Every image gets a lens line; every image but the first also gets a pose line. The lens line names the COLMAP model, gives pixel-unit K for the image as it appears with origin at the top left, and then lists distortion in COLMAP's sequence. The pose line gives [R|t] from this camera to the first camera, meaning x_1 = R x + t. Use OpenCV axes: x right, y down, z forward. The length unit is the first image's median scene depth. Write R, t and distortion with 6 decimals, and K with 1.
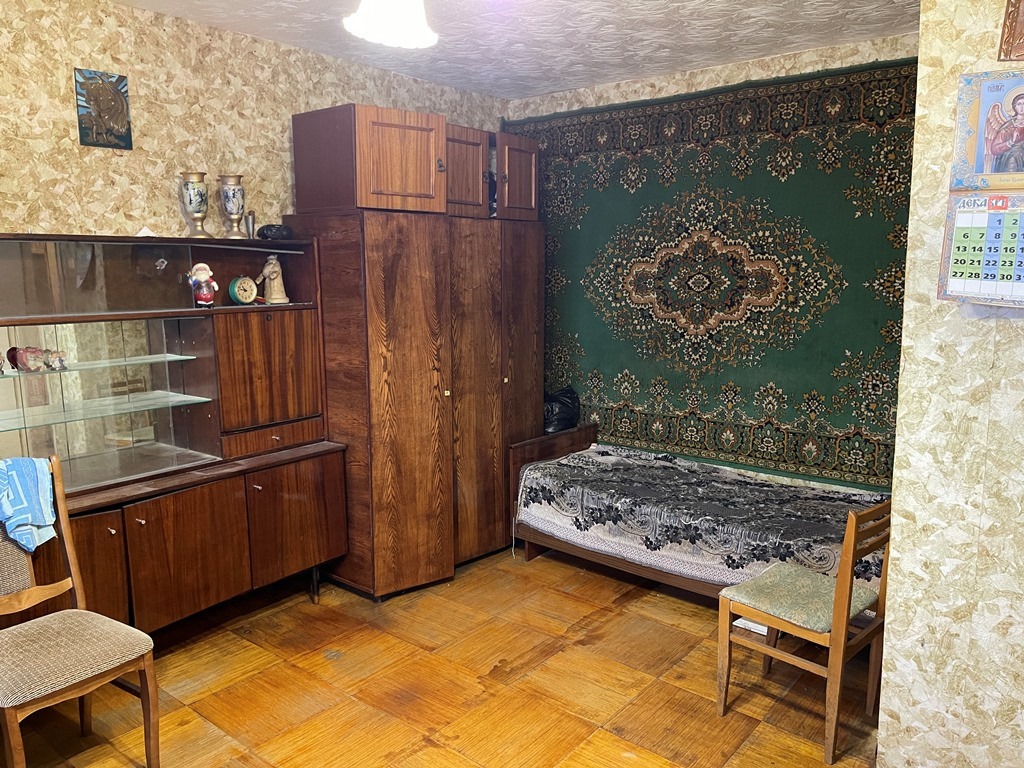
lens RADIAL K [[764.5, 0, 508.6], [0, 764.5, 375.0], [0, 0, 1]] dist [0.077418, -0.101409]
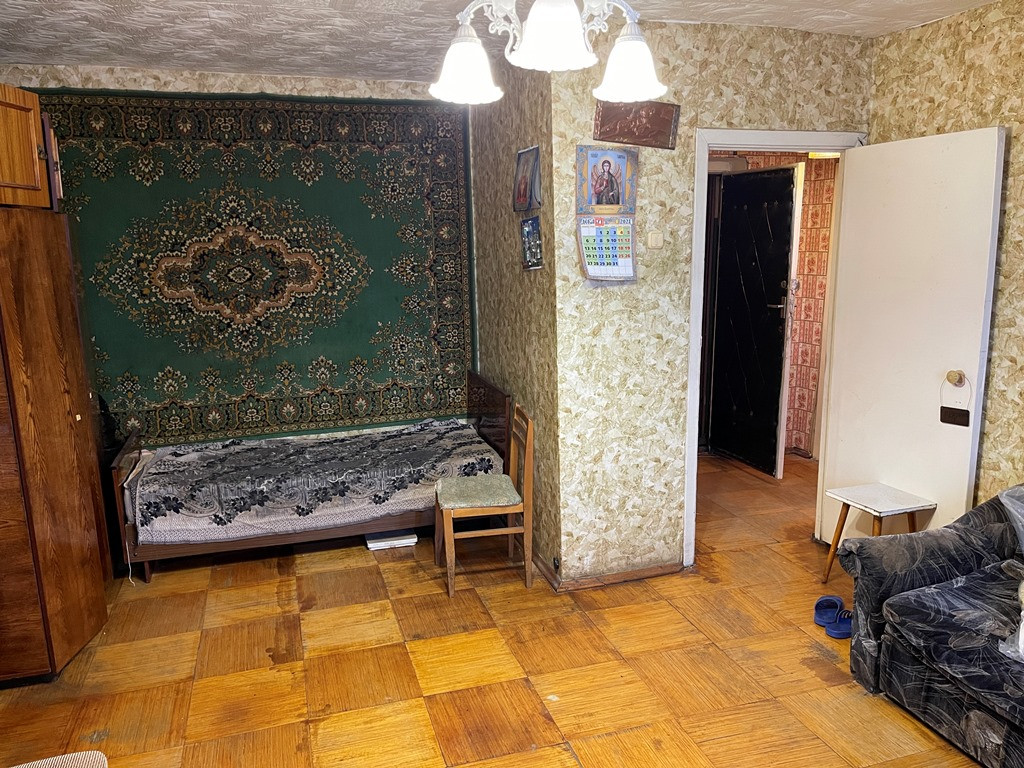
lens RADIAL K [[764.5, 0, 508.6], [0, 764.5, 375.0], [0, 0, 1]] dist [0.077418, -0.101409]
pose [[0.550140, -0.159921, 0.819616, -0.482100], [0.138845, 0.985347, 0.099063, -0.039394], [-0.823449, 0.059301, 0.564283, 0.099788]]
